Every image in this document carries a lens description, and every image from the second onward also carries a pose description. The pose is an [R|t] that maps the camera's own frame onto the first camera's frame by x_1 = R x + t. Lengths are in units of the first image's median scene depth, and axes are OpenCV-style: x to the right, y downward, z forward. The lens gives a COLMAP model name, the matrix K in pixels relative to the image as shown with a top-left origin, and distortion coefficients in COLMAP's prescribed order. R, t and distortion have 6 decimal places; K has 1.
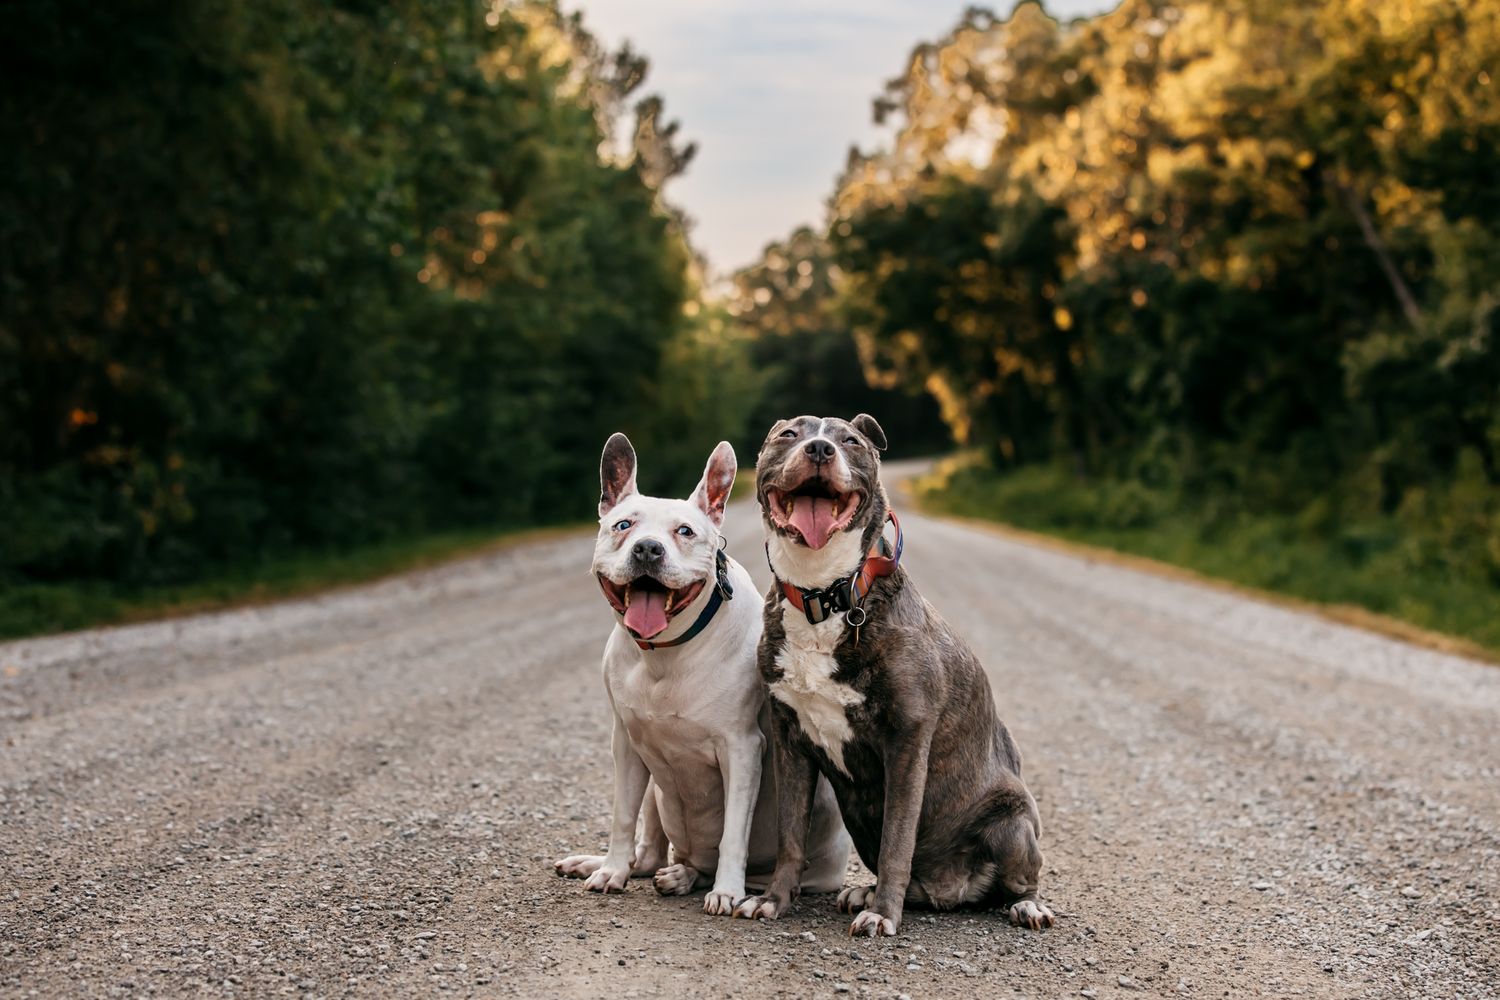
lens RADIAL K [[2908.8, 0, 756.1], [0, 2908.8, 509.4], [0, 0, 1]] dist [-0.211913, 0.000000]
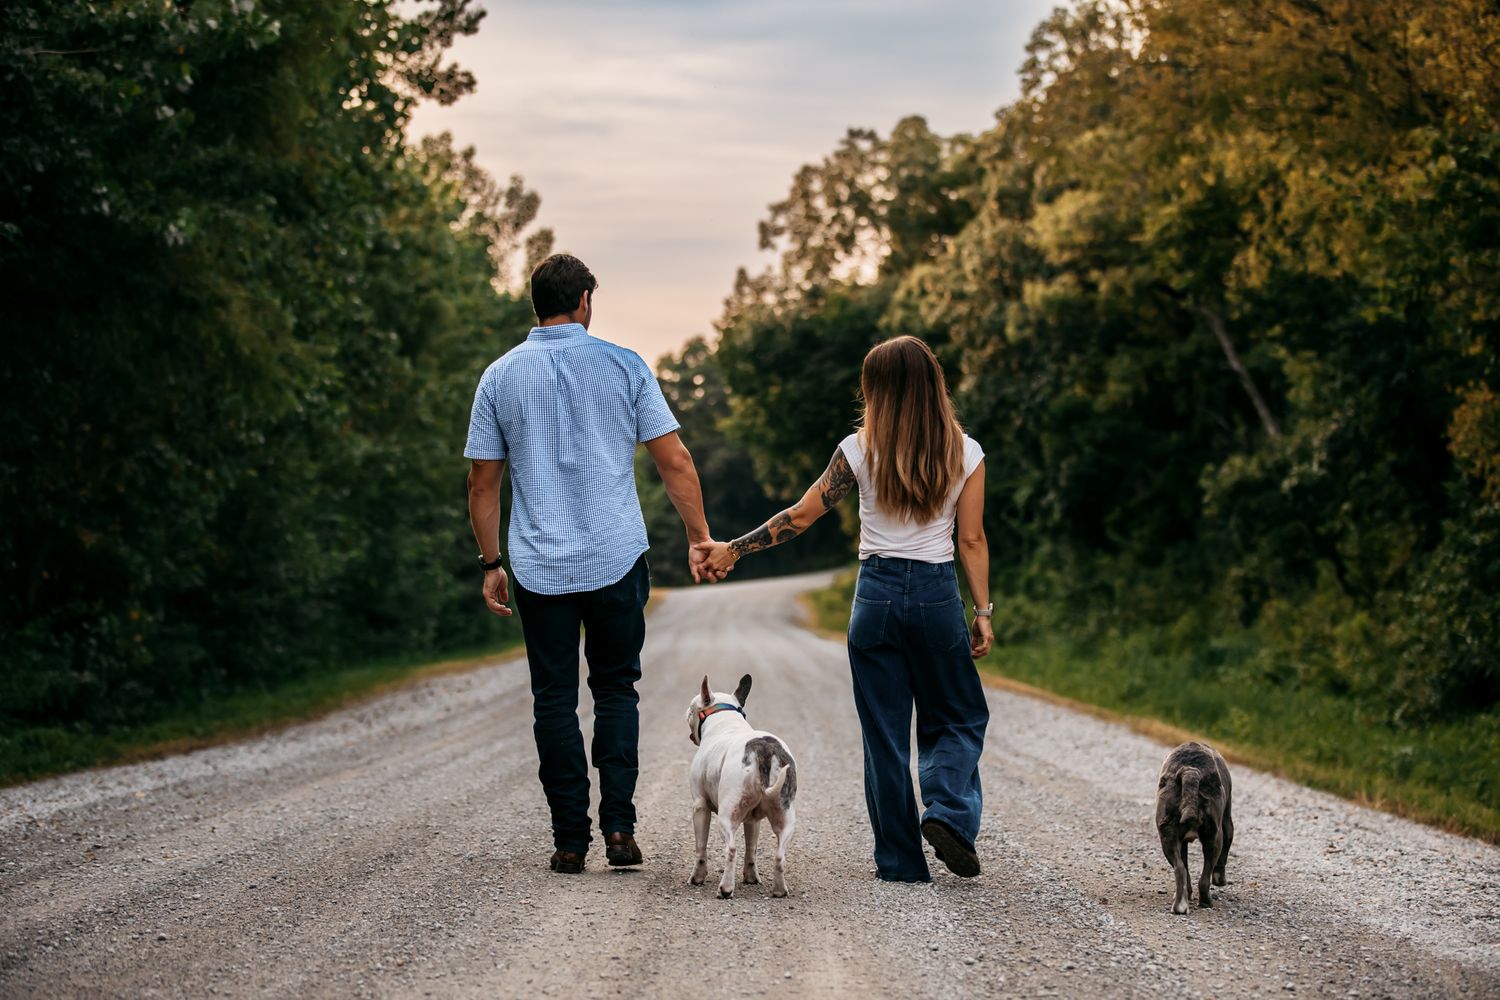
lens RADIAL K [[3390.8, 0, 742.6], [0, 3390.8, 485.8], [0, 0, 1]] dist [-0.142489, 0.000000]
pose [[0.999408, -0.023261, 0.025359, 0.002645], [0.024126, 0.999118, -0.034360, -0.010056], [-0.024538, 0.034951, 0.999088, -0.210405]]
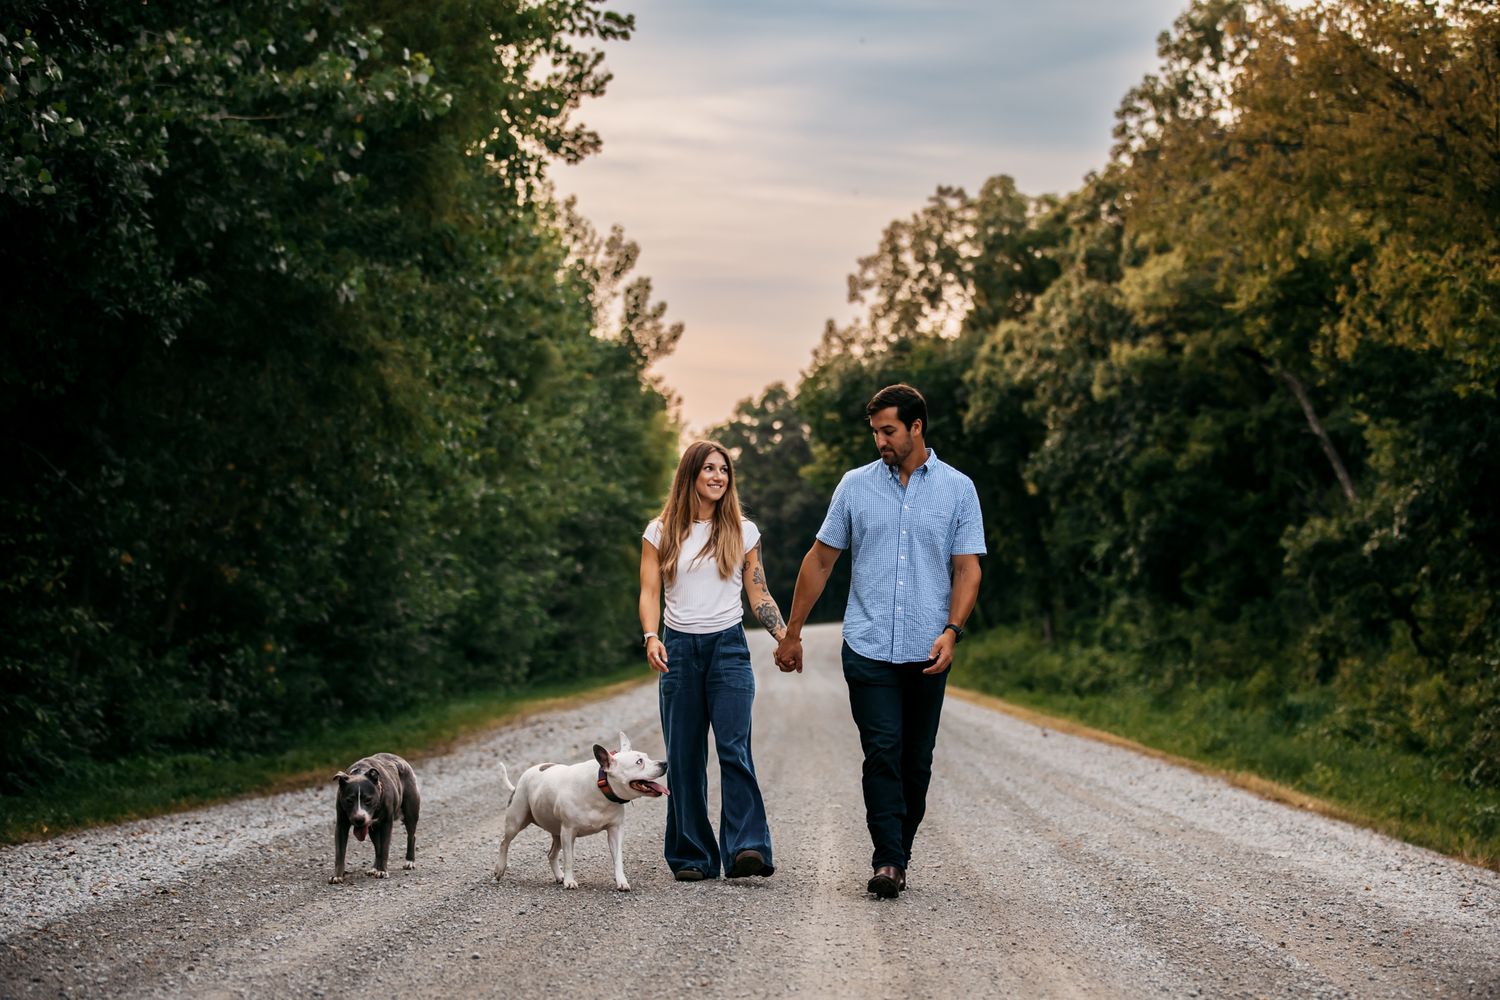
lens RADIAL K [[3406.2, 0, 710.9], [0, 3406.2, 475.0], [0, 0, 1]] dist [-0.151160, 0.000000]
pose [[0.999975, 0.002770, 0.006510, -0.019222], [-0.002458, 0.998870, -0.047469, -0.013544], [-0.006634, 0.047452, 0.998851, -0.250795]]
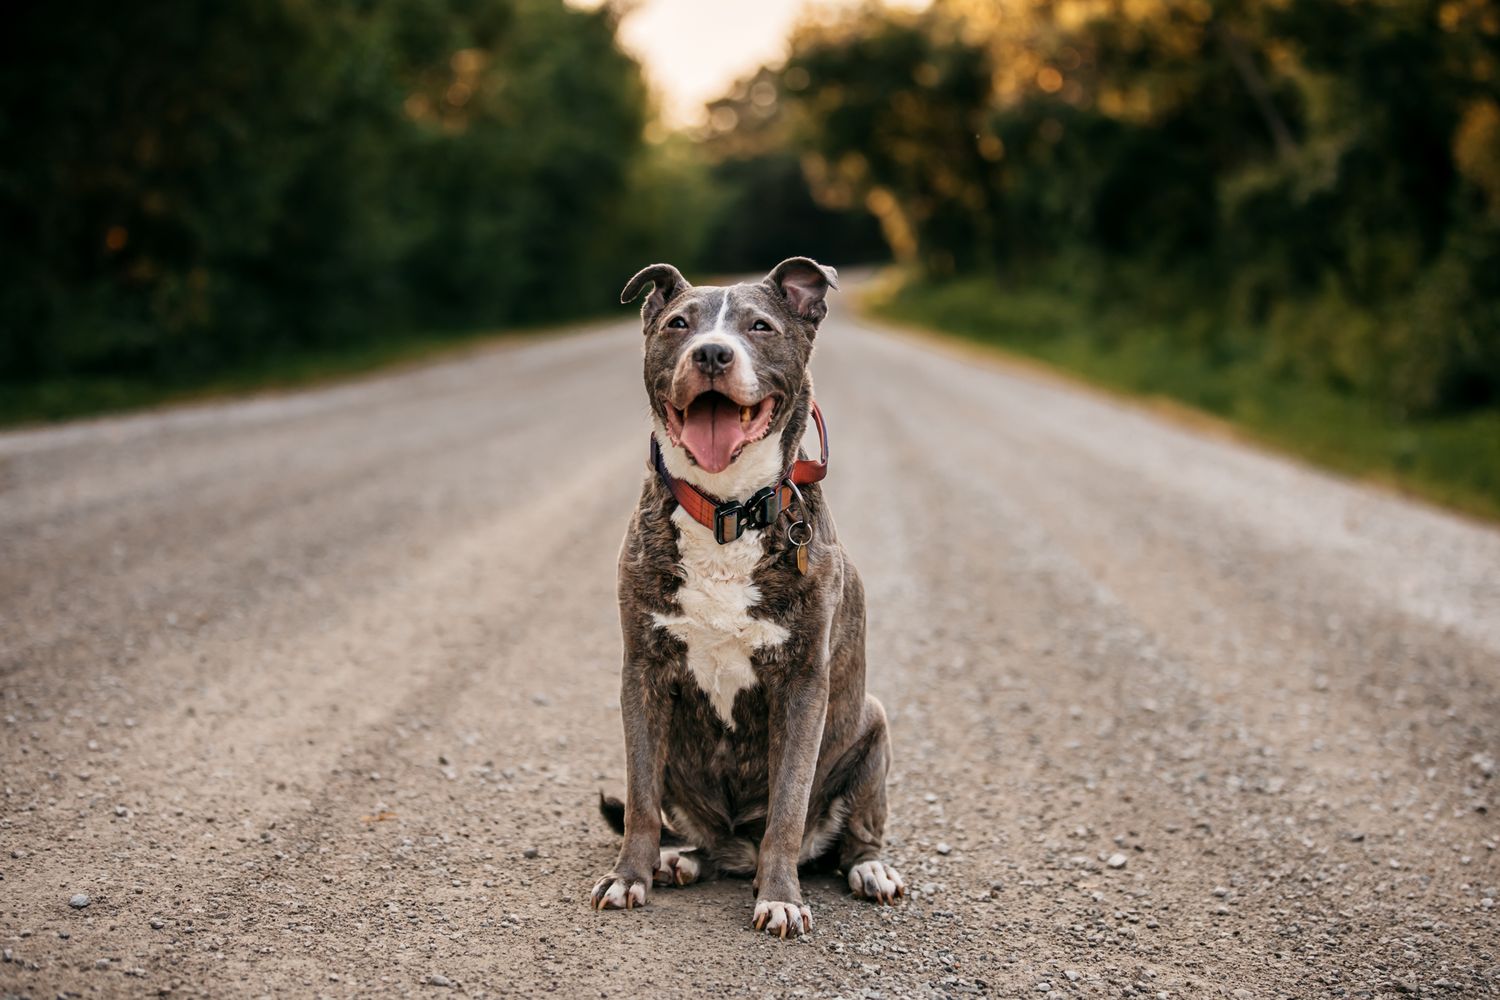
lens RADIAL K [[2908.8, 0, 751.8], [0, 2908.8, 506.8], [0, 0, 1]] dist [-0.211913, 0.000000]
pose [[0.999981, 0.005877, 0.001835, 0.015814], [-0.005986, 0.997782, 0.066293, -0.001509], [-0.001441, -0.066303, 0.997798, -0.123459]]
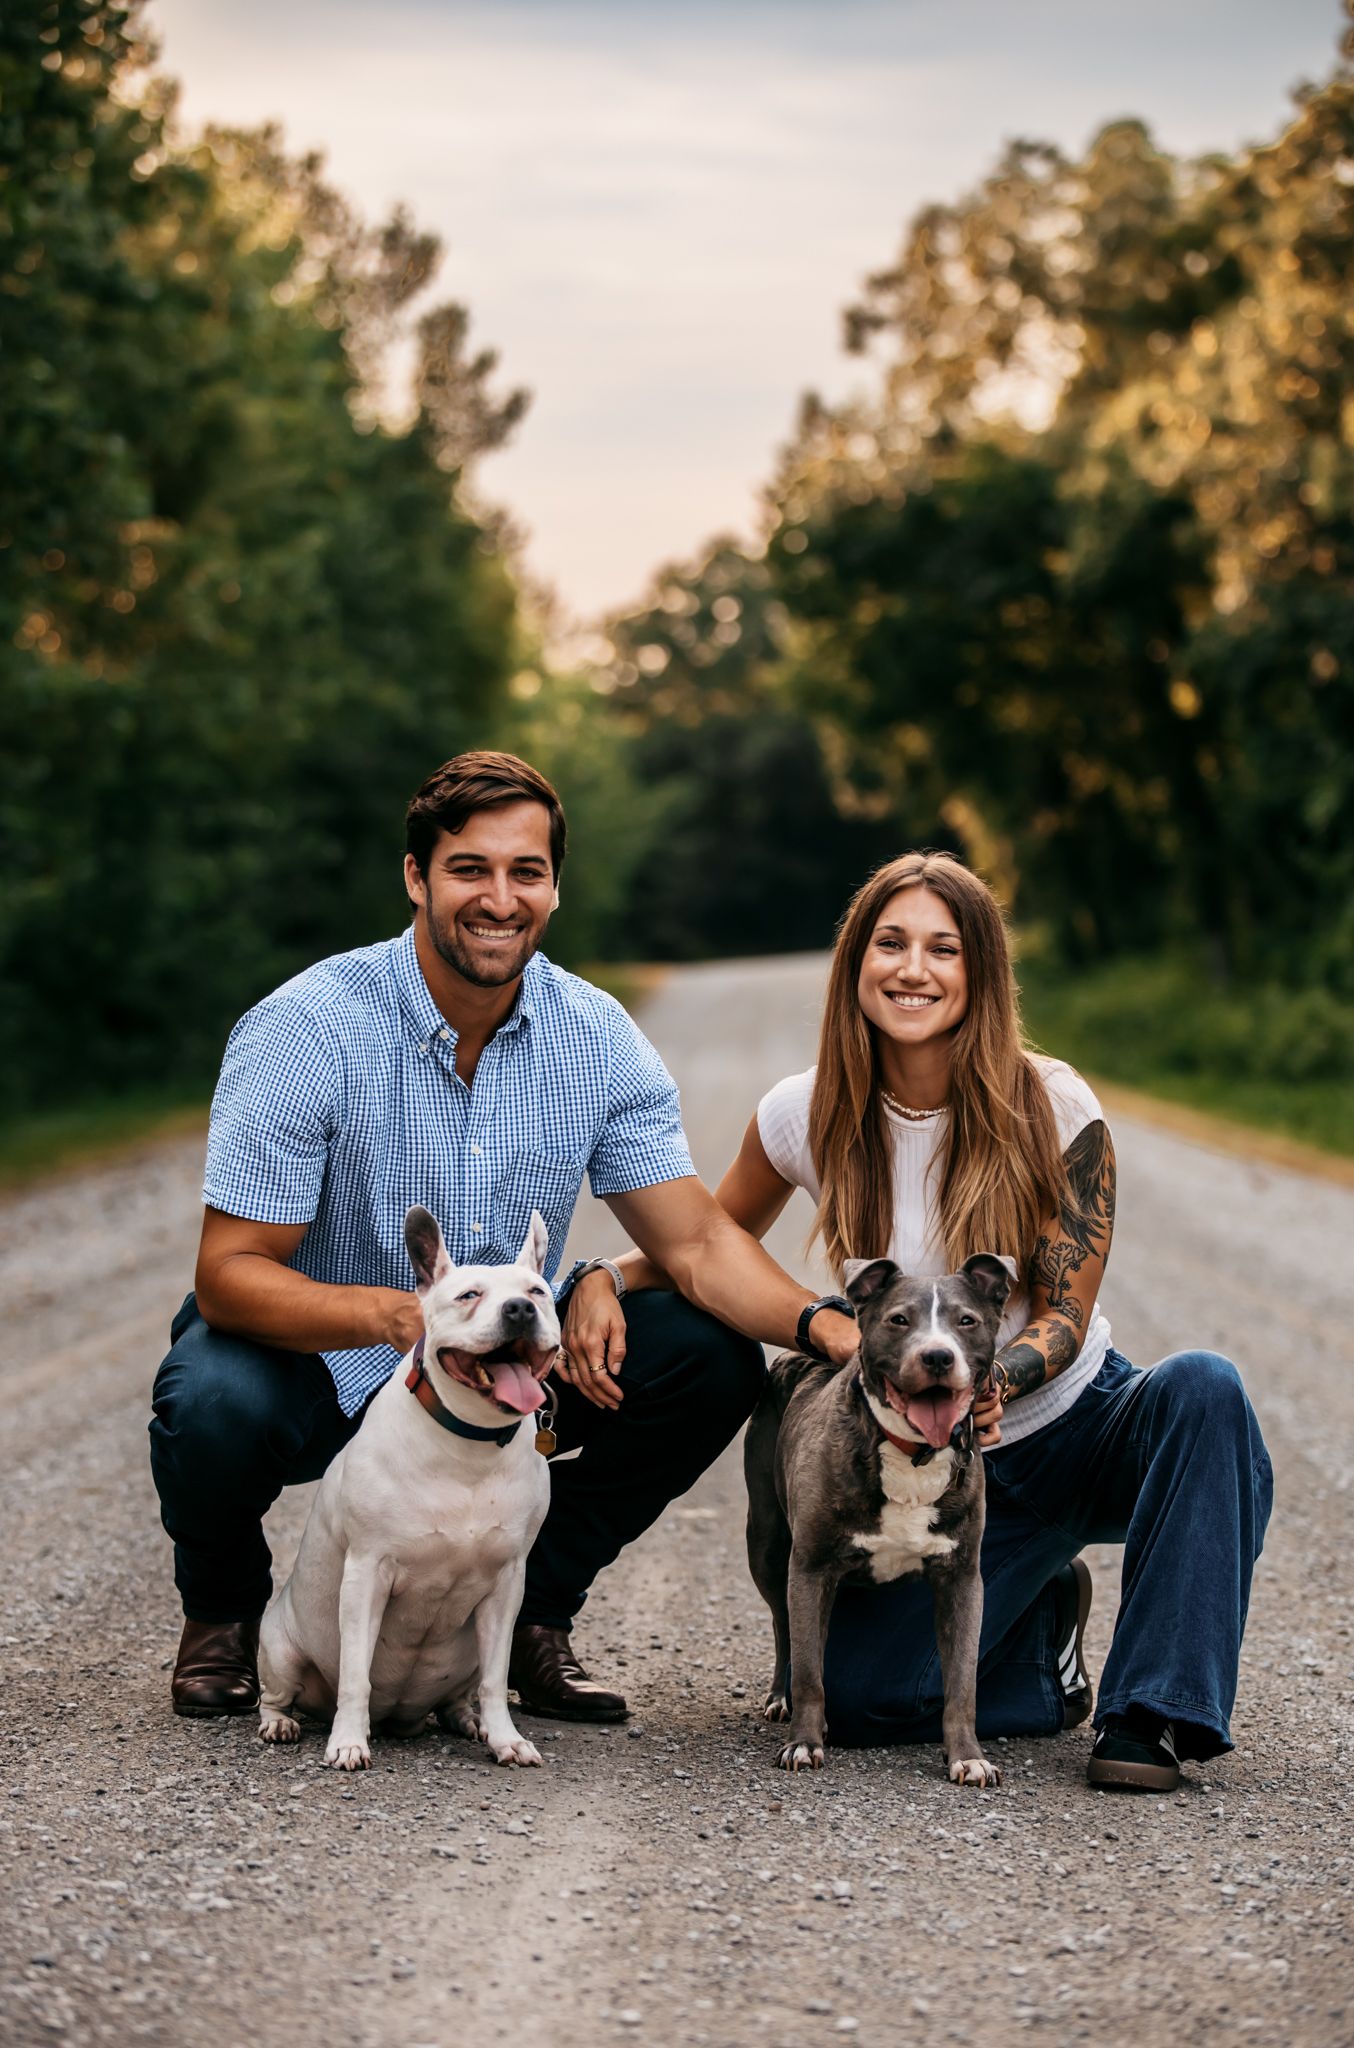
lens RADIAL K [[4790.0, 0, 685.1], [0, 4790.0, 1031.7], [0, 0, 1]] dist [-0.006584, 0.000000]
pose [[0.999955, -0.008079, 0.004942, 0.004459], [0.008040, 0.999937, 0.007872, -0.010676], [-0.005005, -0.007832, 0.999957, 0.082208]]
